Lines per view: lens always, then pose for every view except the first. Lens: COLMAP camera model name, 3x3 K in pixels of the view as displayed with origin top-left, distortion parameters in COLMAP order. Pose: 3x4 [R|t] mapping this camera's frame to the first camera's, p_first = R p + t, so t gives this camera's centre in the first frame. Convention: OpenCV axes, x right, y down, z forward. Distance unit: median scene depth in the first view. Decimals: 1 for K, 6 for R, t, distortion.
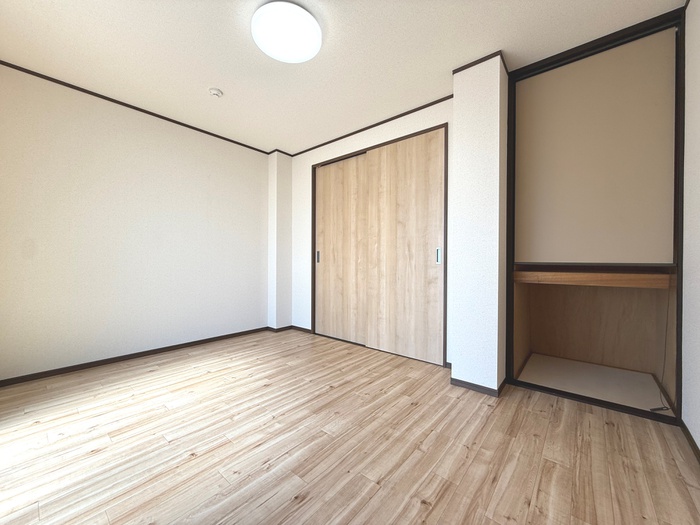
lens RADIAL K [[278.2, 0, 348.5], [0, 278.2, 248.1], [0, 0, 1]] dist [0.000735, -0.000880]
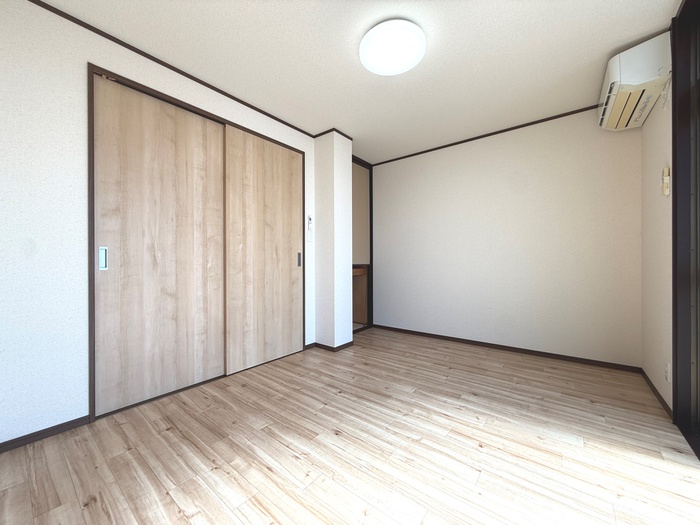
lens RADIAL K [[278.2, 0, 346.3], [0, 278.2, 247.2], [0, 0, 1]] dist [0.000735, -0.000880]
pose [[-0.026403, 0.049092, 0.998445, -0.854653], [-0.042972, 0.997814, -0.050198, 0.024834], [-0.998727, -0.044230, -0.024236, 0.813212]]
